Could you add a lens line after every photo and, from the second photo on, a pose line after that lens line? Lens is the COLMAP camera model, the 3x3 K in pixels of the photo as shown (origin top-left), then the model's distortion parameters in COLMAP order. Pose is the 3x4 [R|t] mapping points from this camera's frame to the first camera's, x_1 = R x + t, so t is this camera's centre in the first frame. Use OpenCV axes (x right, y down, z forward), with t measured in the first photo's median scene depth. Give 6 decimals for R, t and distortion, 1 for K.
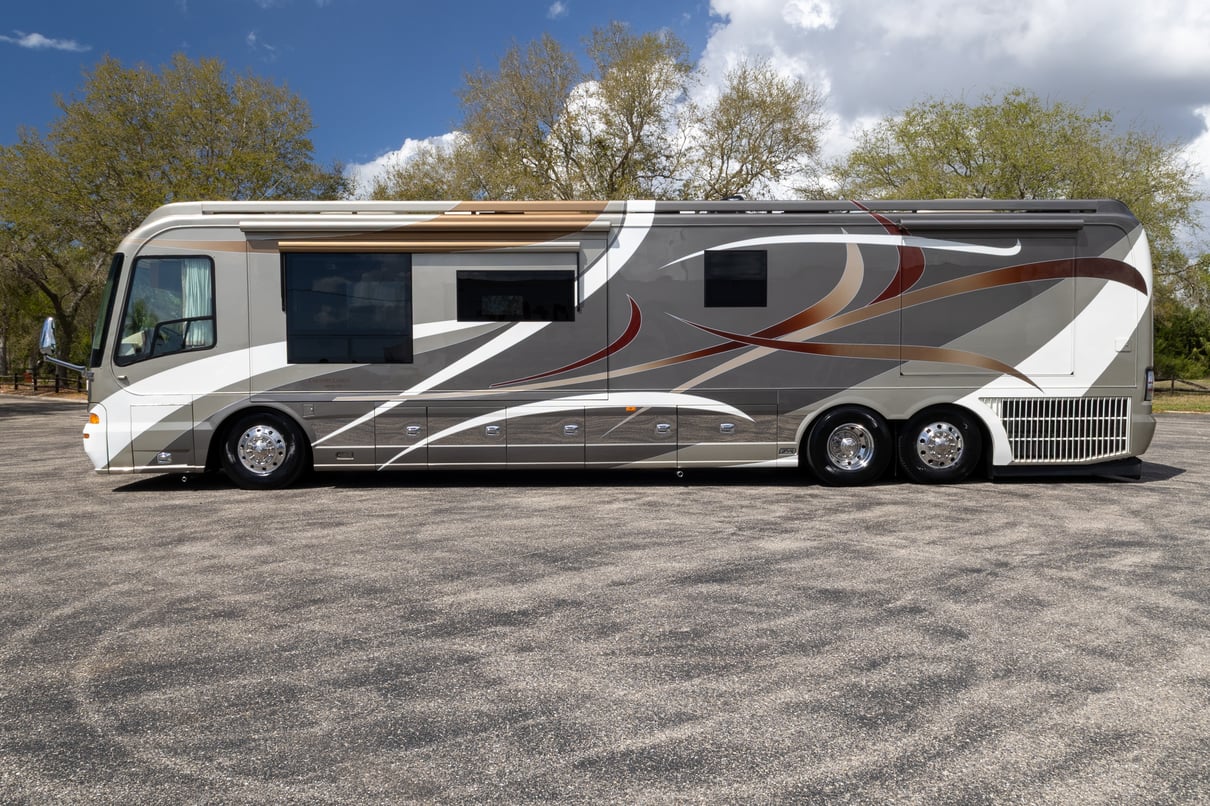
lens RADIAL K [[907.6, 0, 575.5], [0, 907.6, 384.7], [0, 0, 1]] dist [0.012262, -0.000113]
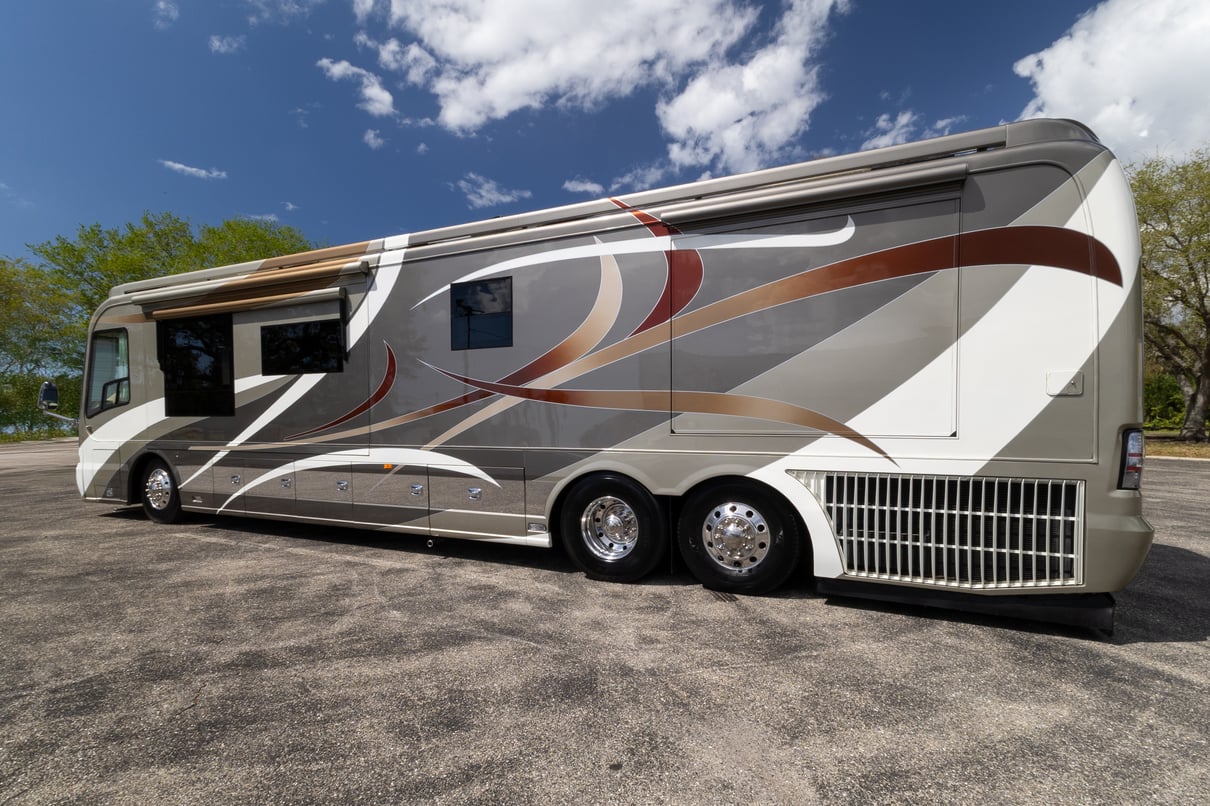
lens RADIAL K [[602.1, 0, 611.4], [0, 602.1, 420.3], [0, 0, 1]] dist [0.018423, -0.000883]
pose [[0.887039, 0.004065, -0.461677, 0.541034], [-0.006454, 0.999973, -0.003597, -0.018844], [0.461650, 0.006171, 0.887041, 0.570352]]
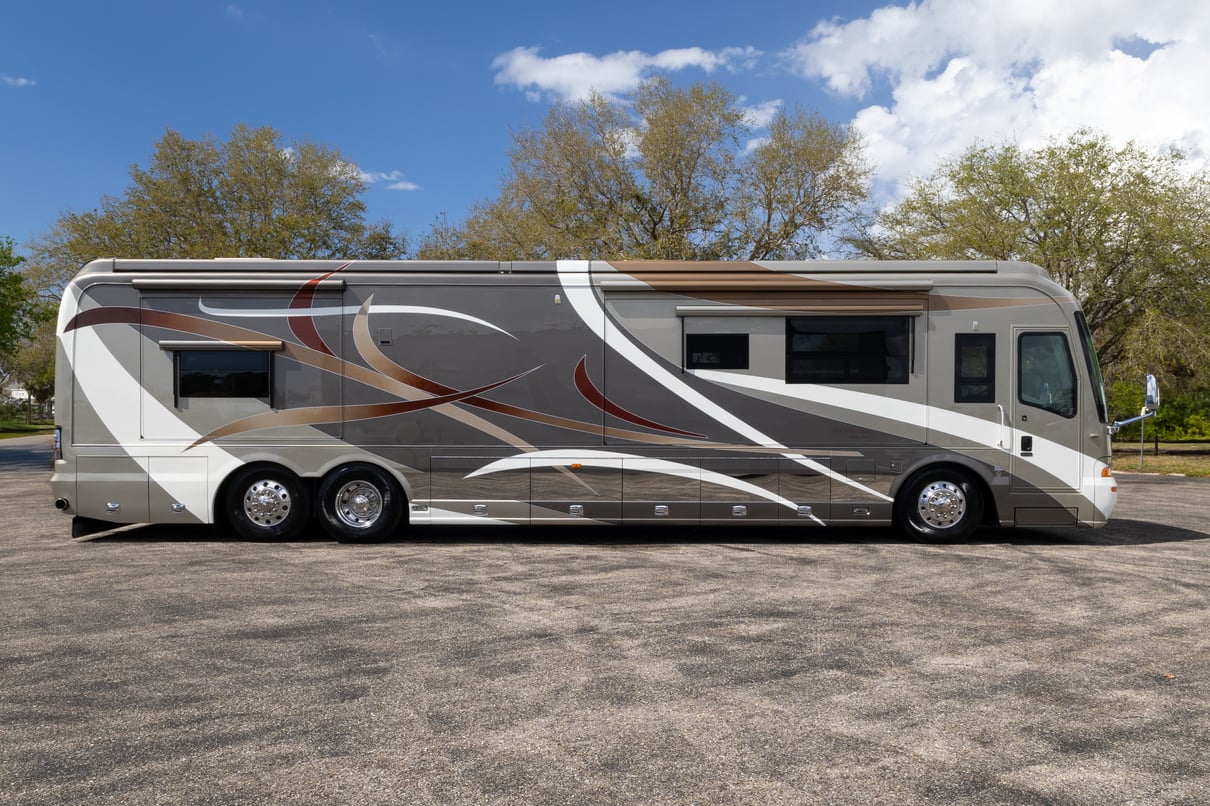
lens RADIAL K [[928.1, 0, 634.2], [0, 928.1, 410.6], [0, 0, 1]] dist [0.009658, -0.002857]
pose [[0.990660, 0.003029, -0.136320, 0.428909], [-0.007605, 0.999424, -0.033062, -0.002270], [0.136142, 0.033790, 0.990113, 0.015825]]
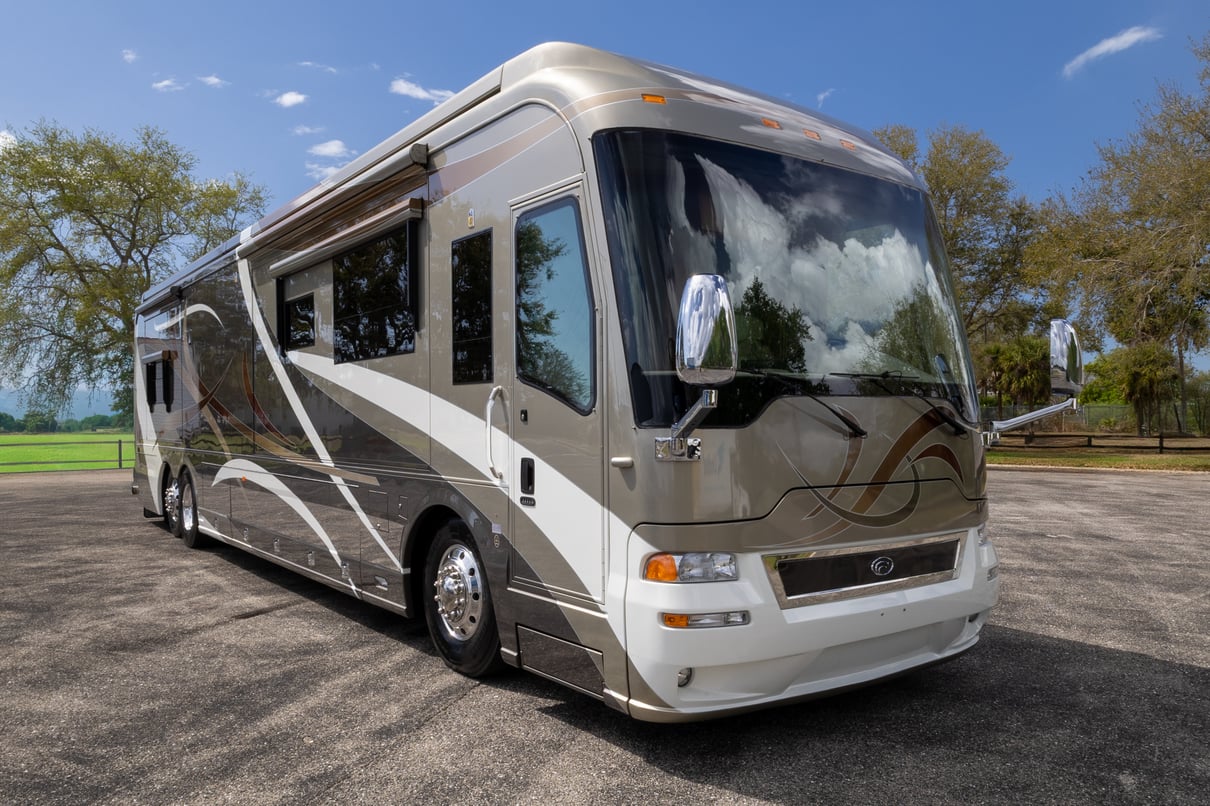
lens RADIAL K [[928.1, 0, 634.2], [0, 928.1, 410.6], [0, 0, 1]] dist [0.009658, -0.002857]
pose [[0.476563, -0.007738, -0.879106, 1.133996], [-0.014177, 0.999764, -0.016486, -0.027511], [0.879026, 0.020320, 0.476340, 0.942130]]
